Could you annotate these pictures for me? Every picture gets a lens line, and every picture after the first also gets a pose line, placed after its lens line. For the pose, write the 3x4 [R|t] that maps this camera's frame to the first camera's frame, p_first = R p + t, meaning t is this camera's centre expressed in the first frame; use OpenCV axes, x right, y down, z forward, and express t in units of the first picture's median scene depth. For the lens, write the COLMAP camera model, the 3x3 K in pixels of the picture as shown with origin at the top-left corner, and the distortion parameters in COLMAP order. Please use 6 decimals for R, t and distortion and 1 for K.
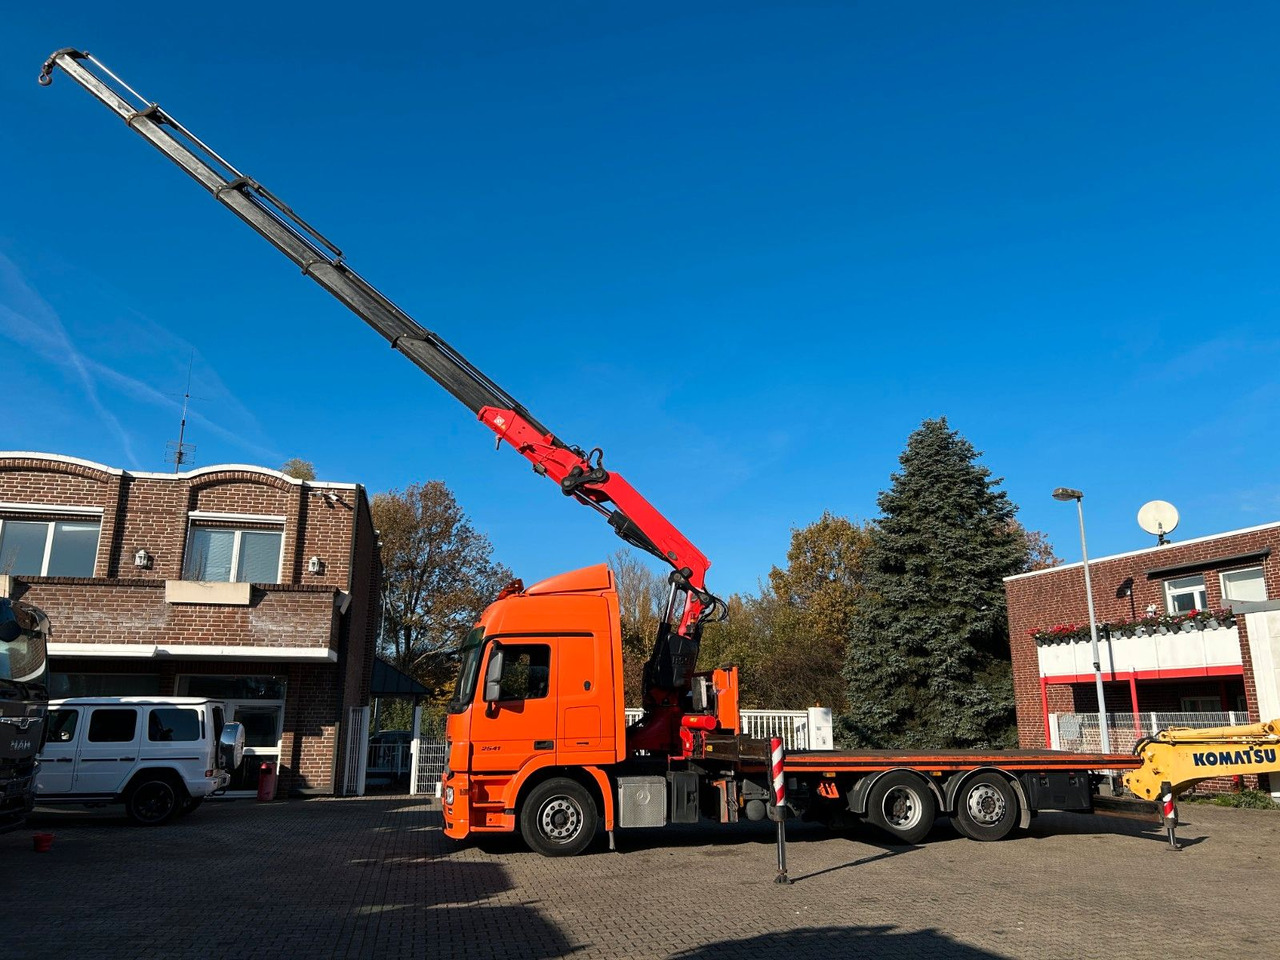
lens RADIAL K [[980.7, 0, 641.5], [0, 980.7, 484.6], [0, 0, 1]] dist [0.061251, -0.056002]
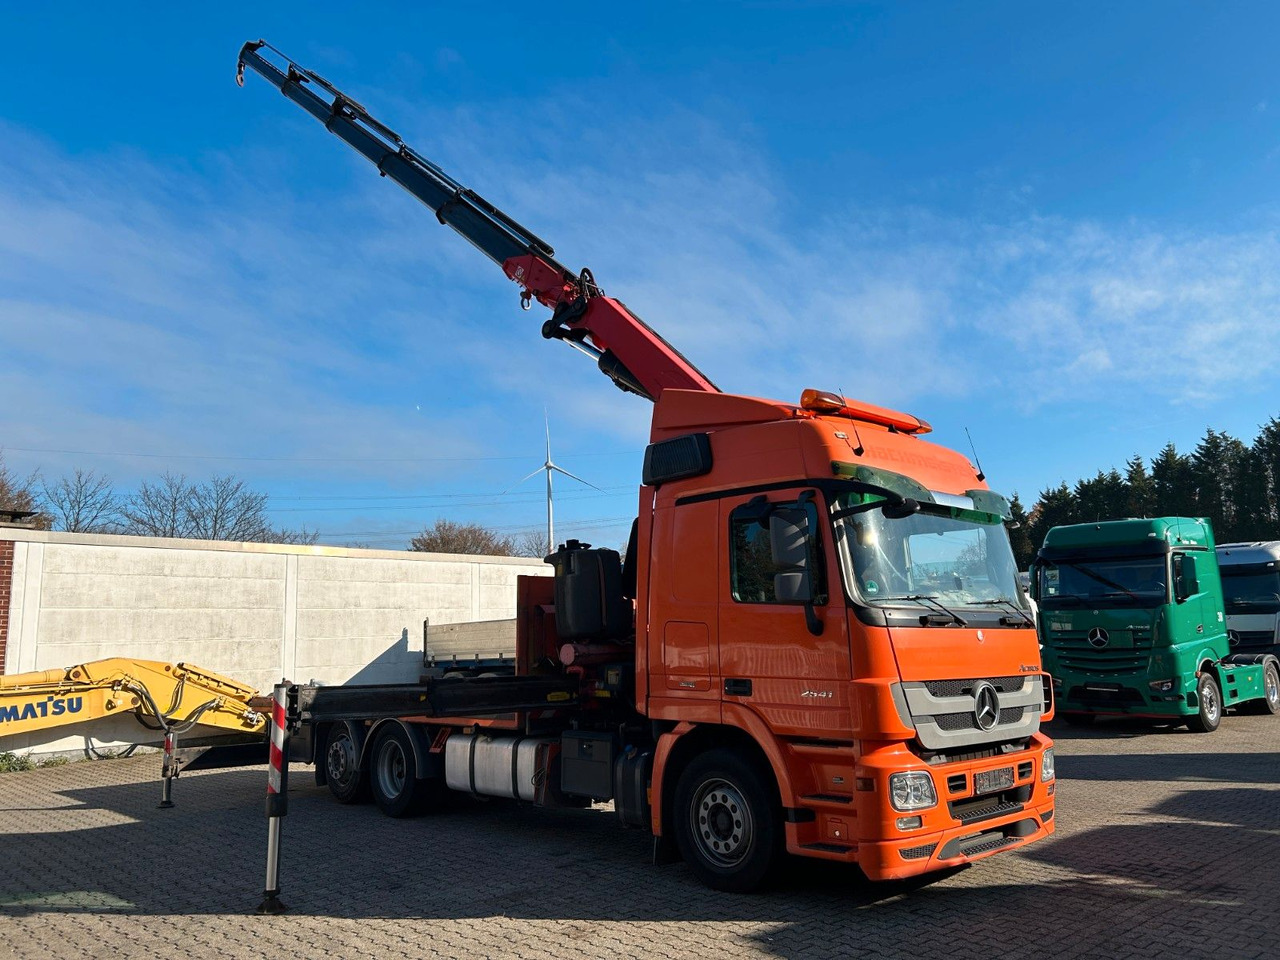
lens RADIAL K [[980.7, 0, 641.5], [0, 980.7, 484.6], [0, 0, 1]] dist [0.061251, -0.056002]
pose [[-0.483147, 0.158551, 0.861064, -0.395809], [-0.175313, 0.946030, -0.272565, 0.233886], [-0.857808, -0.282645, -0.429275, 0.979708]]
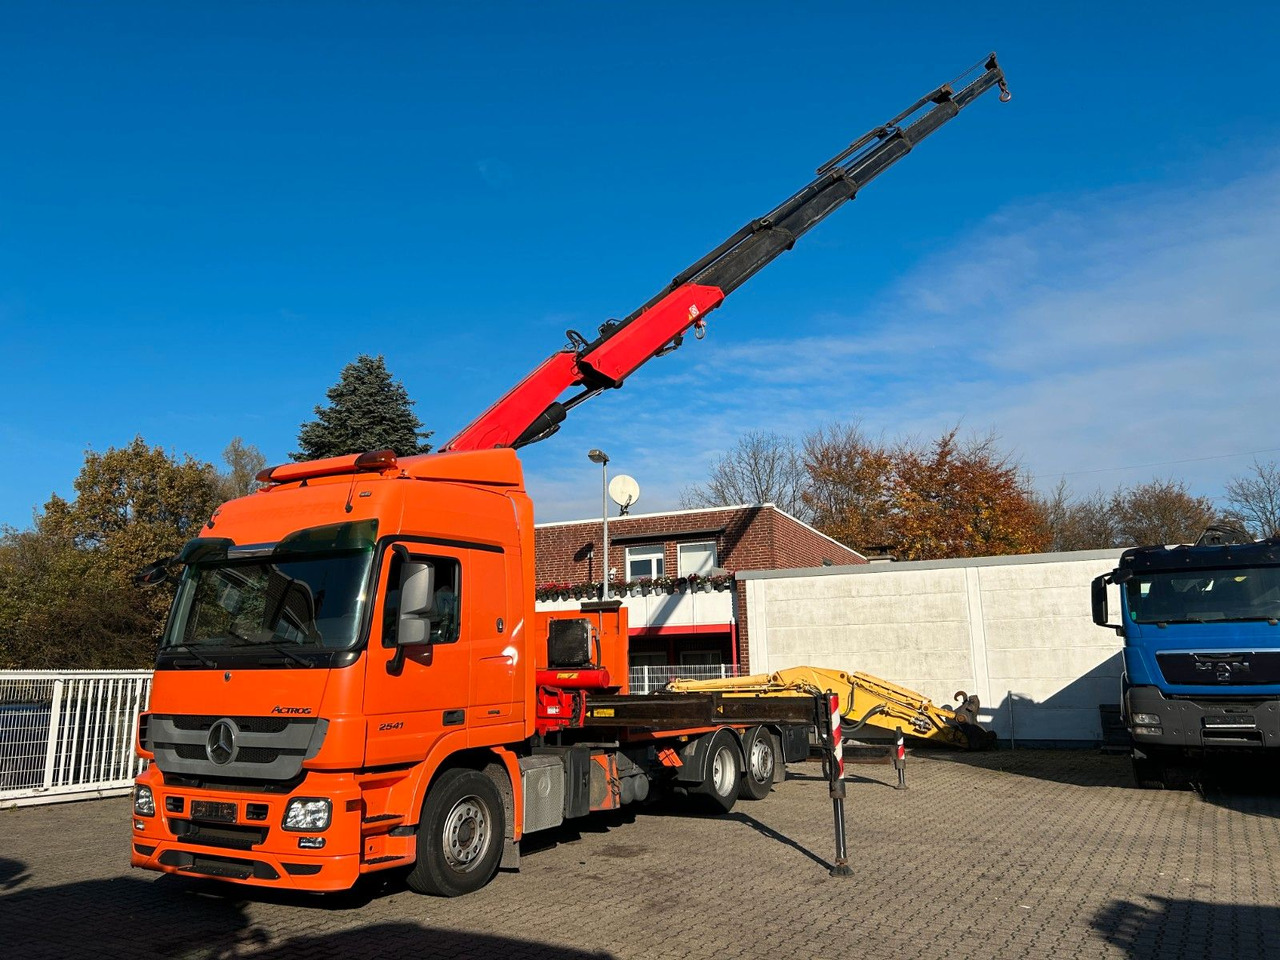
lens RADIAL K [[970.8, 0, 648.5], [0, 970.8, 473.5], [0, 0, 1]] dist [0.071212, -0.079233]
pose [[0.686475, 0.138715, 0.713800, -0.311985], [-0.155140, 0.986974, -0.042600, 0.077863], [-0.710411, -0.081495, 0.699053, 0.321329]]
